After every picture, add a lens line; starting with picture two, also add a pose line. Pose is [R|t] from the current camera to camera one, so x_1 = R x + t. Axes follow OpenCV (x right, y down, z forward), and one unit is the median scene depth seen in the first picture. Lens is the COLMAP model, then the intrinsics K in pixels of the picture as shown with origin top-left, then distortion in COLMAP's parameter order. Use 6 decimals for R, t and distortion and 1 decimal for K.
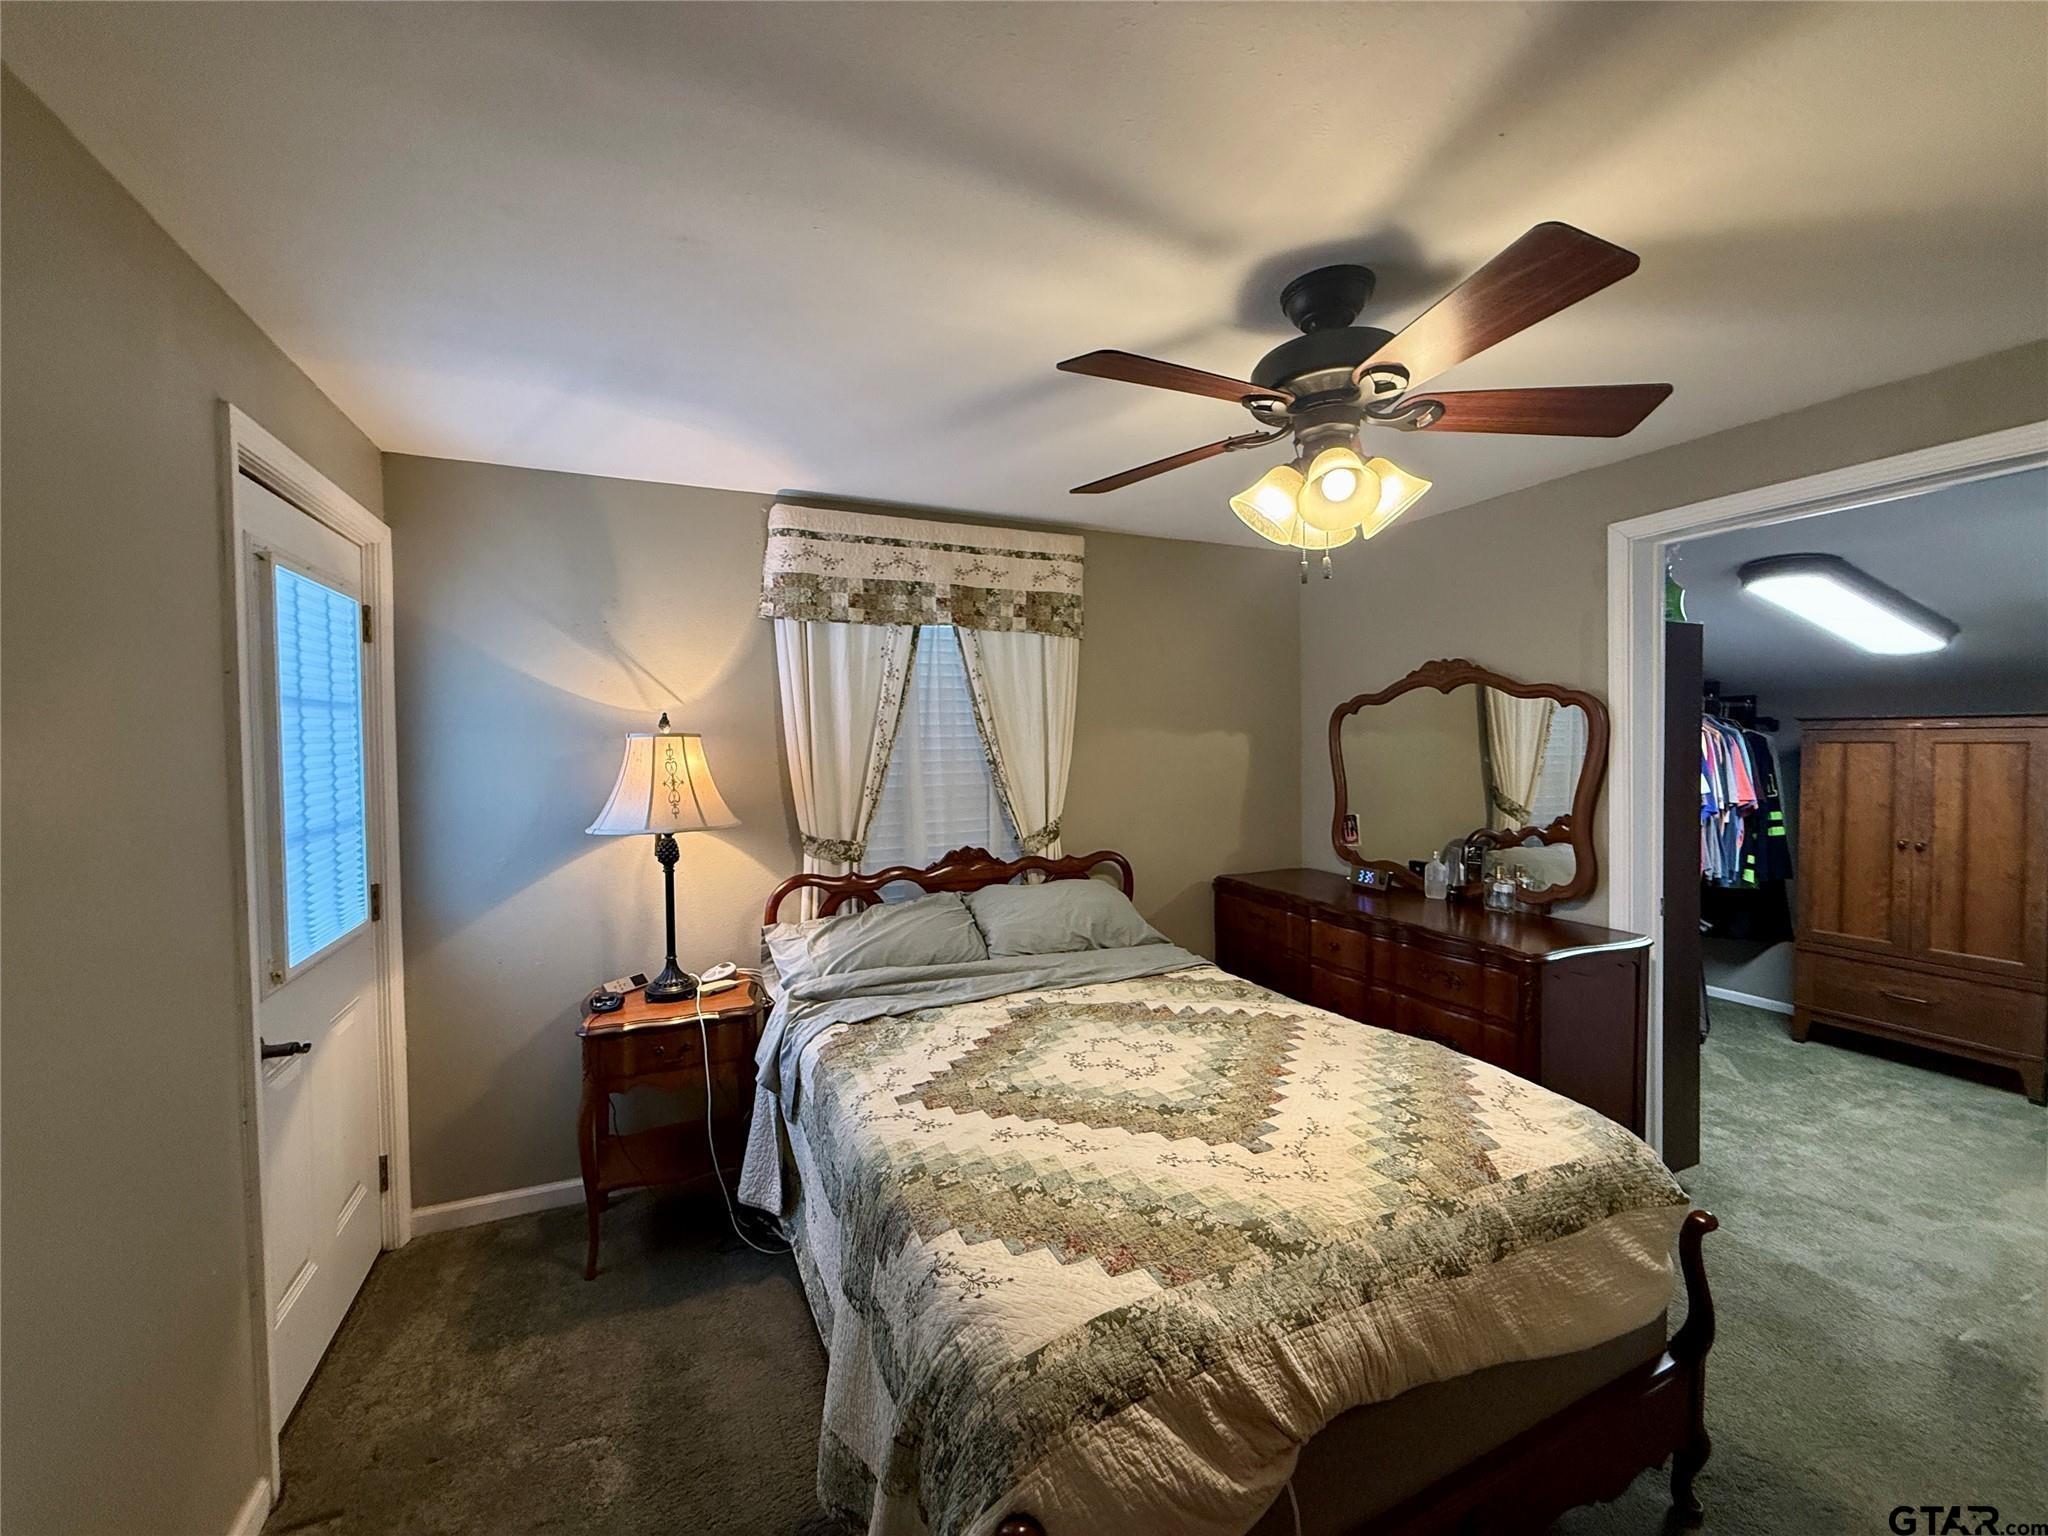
lens RADIAL K [[816.1, 0, 1016.2], [0, 816.1, 770.8], [0, 0, 1]] dist [-0.000137, 0.000535]
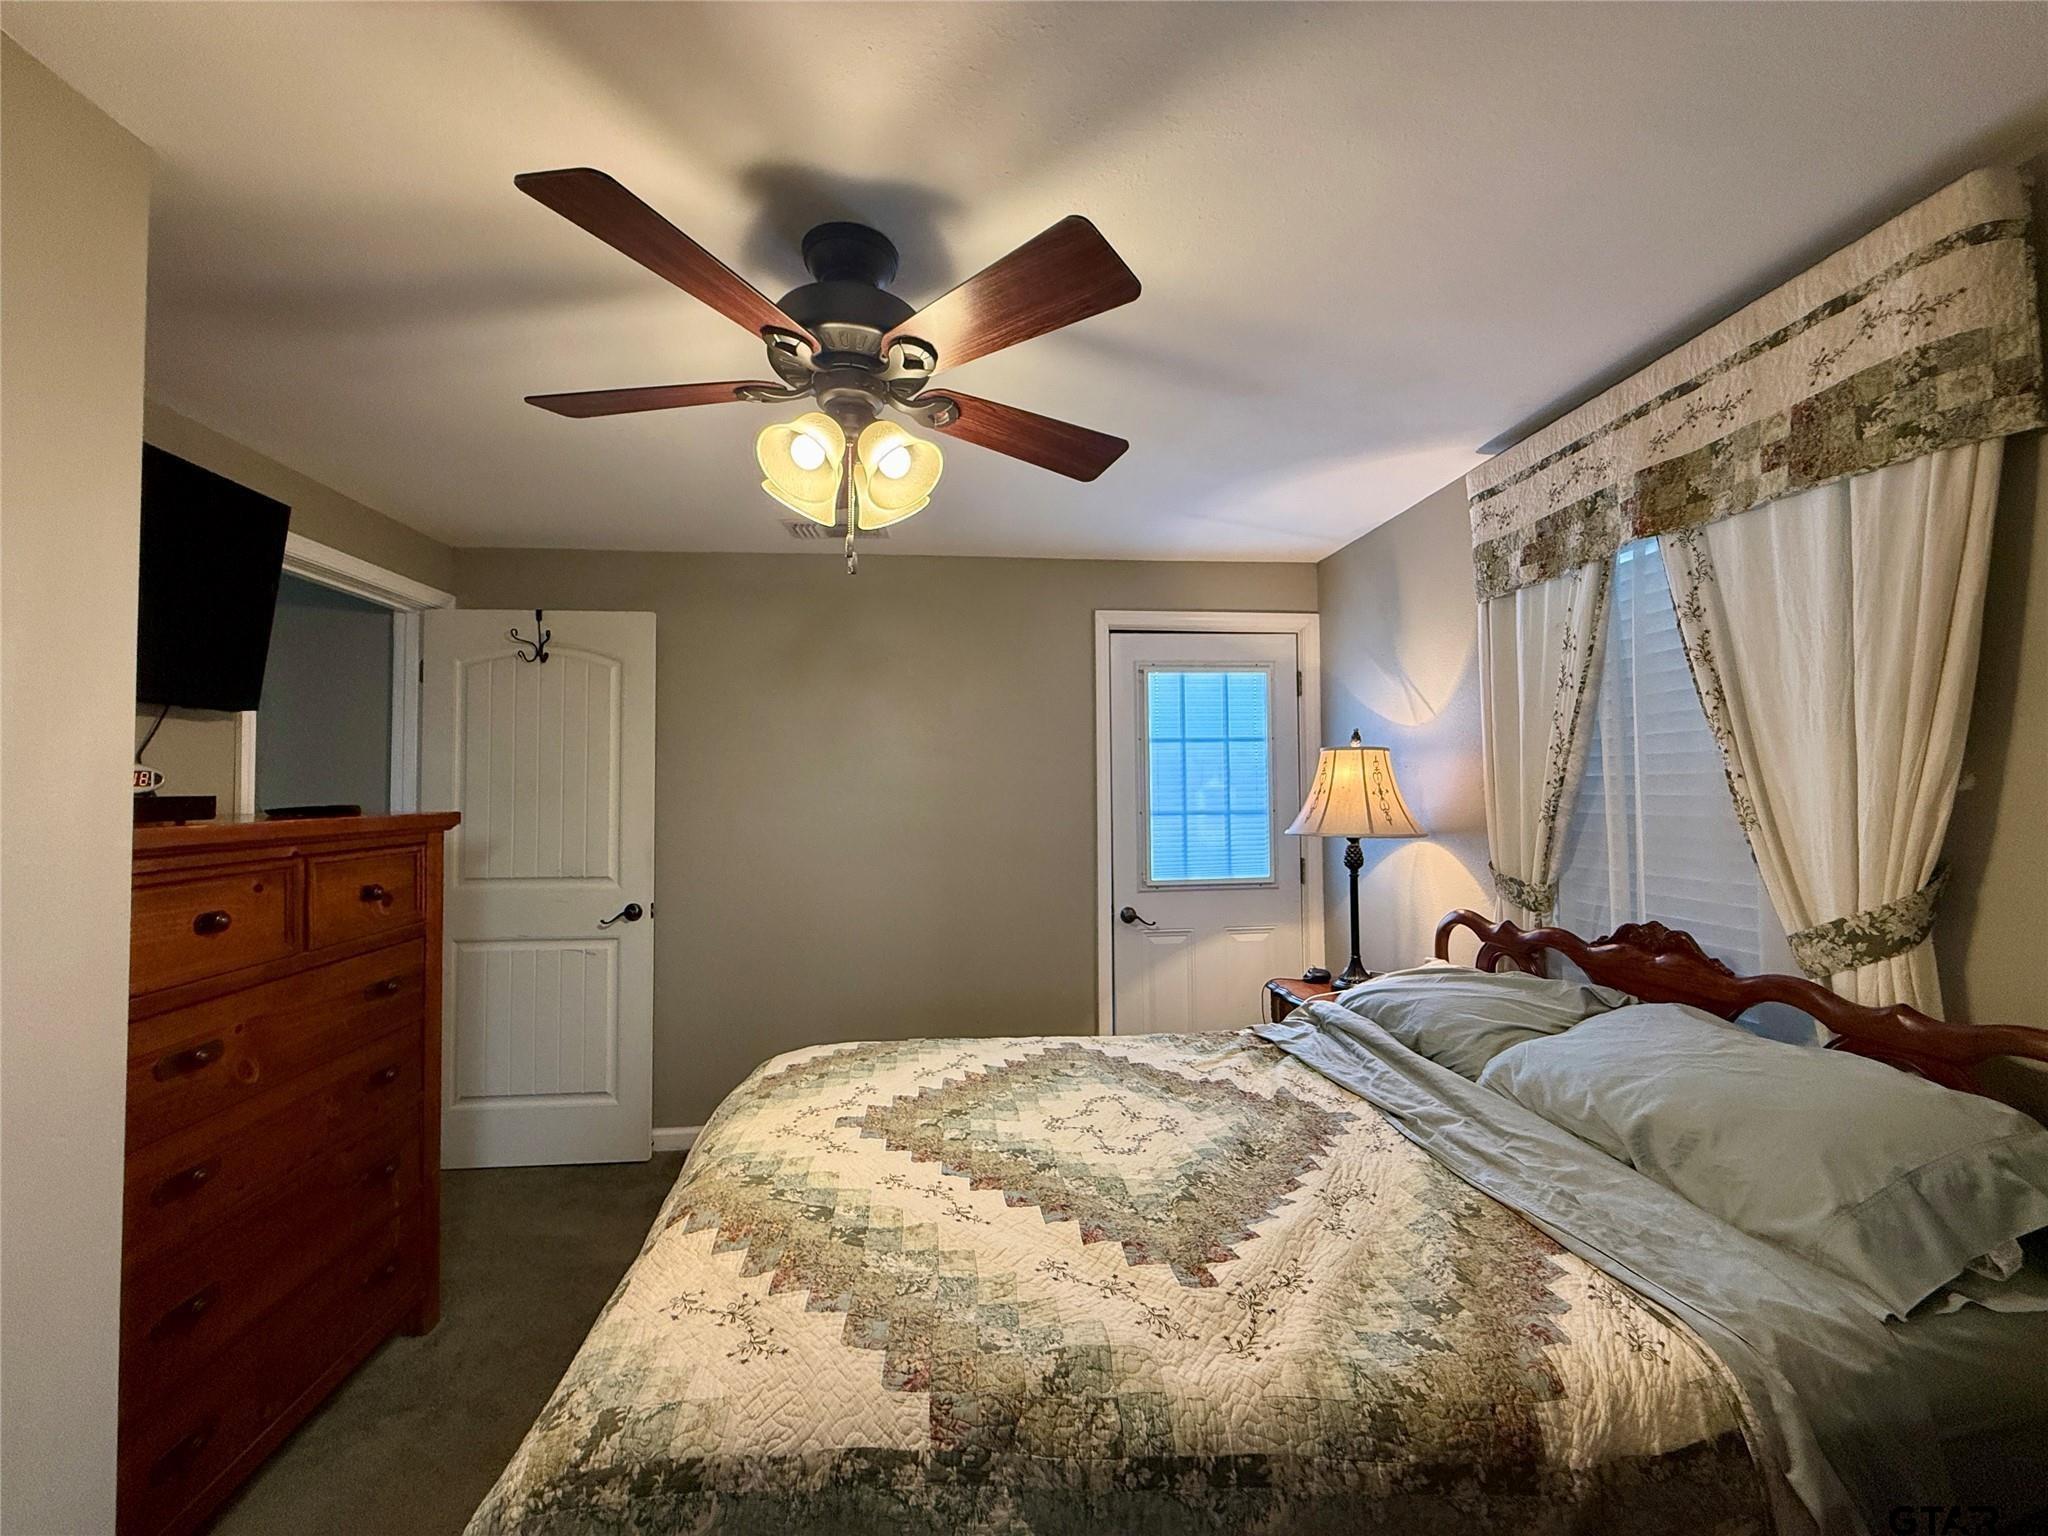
lens RADIAL K [[816.1, 0, 1016.2], [0, 816.1, 770.8], [0, 0, 1]] dist [-0.000137, 0.000535]
pose [[-0.307912, -0.015160, -0.951294, 0.637344], [-0.027143, 0.999606, -0.007144, 0.004146], [0.951028, 0.023621, -0.308202, 0.783565]]
